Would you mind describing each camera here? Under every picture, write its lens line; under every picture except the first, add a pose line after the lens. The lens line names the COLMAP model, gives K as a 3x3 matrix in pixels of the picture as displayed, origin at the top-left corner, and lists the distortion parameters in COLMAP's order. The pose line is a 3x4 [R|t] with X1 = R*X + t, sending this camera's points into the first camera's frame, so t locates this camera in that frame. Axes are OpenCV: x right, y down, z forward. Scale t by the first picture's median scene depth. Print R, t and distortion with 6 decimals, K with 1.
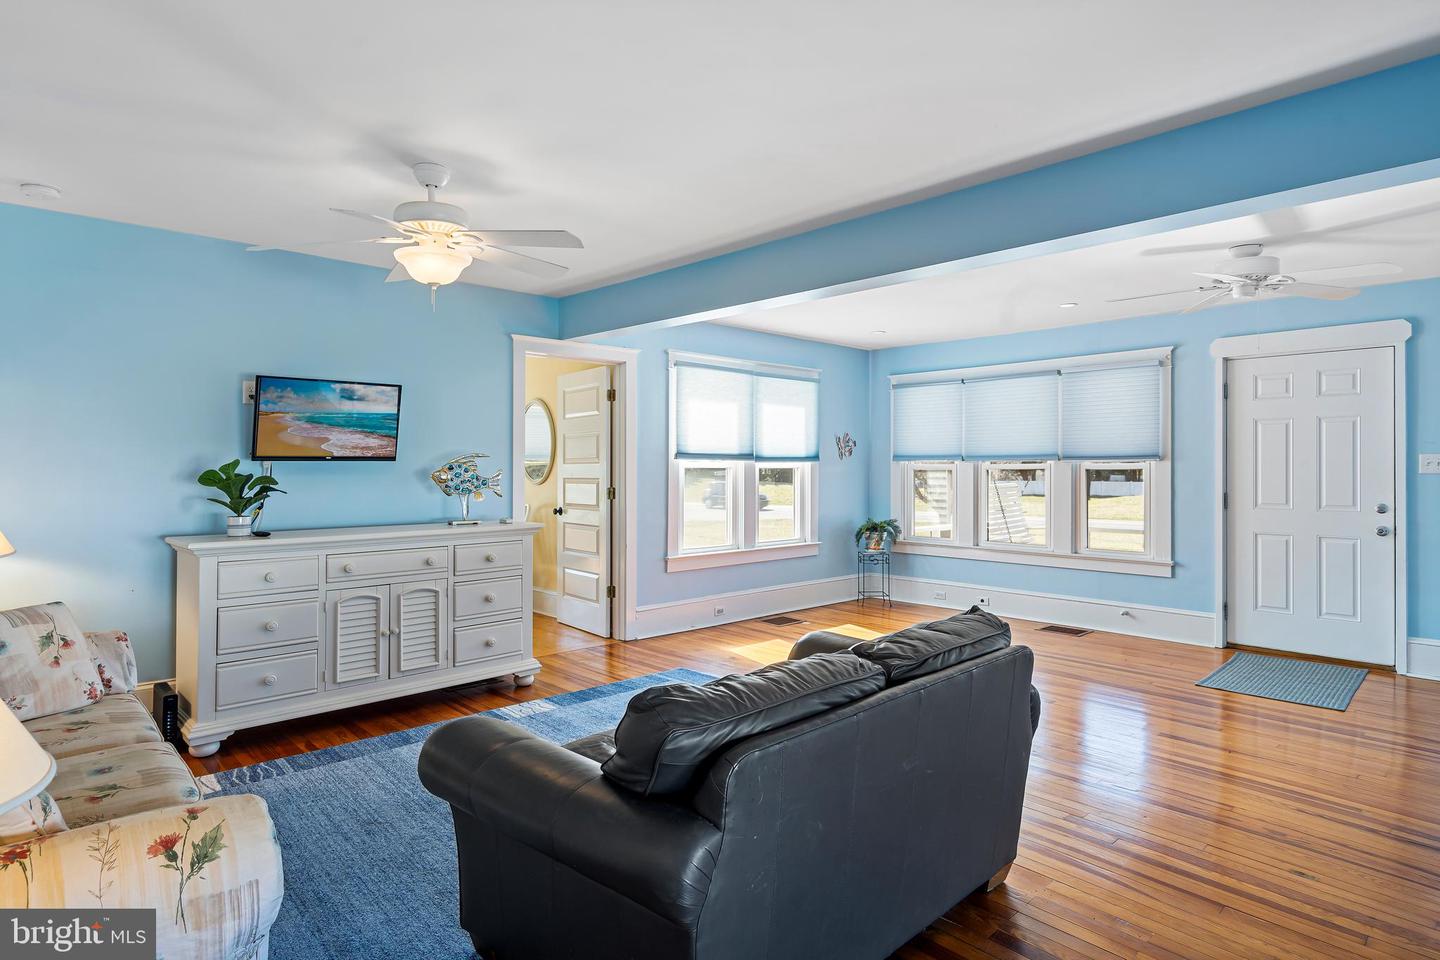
lens RADIAL K [[794.7, 0, 715.9], [0, 794.7, 460.2], [0, 0, 1]] dist [0.004367, 0.001624]
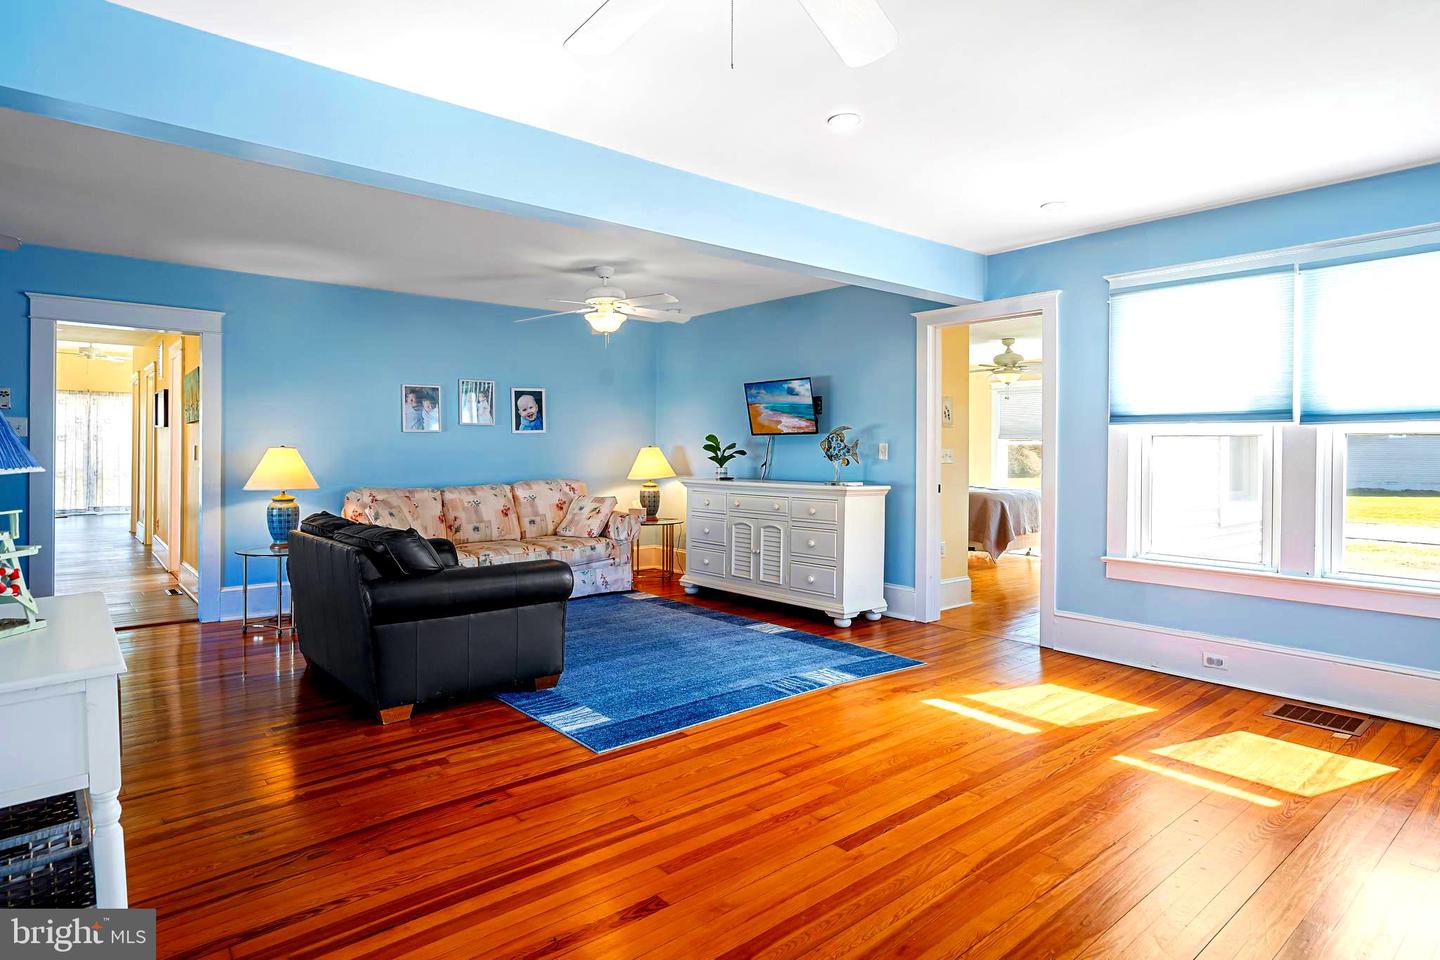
lens RADIAL K [[797.9, 0, 733.7], [0, 797.9, 451.6], [0, 0, 1]] dist [-0.000847, 0.000425]
pose [[-0.044914, -0.003734, -0.998984, 1.013908], [0.003374, 0.999987, -0.003890, 0.035294], [0.998985, -0.003545, -0.044901, 0.986133]]
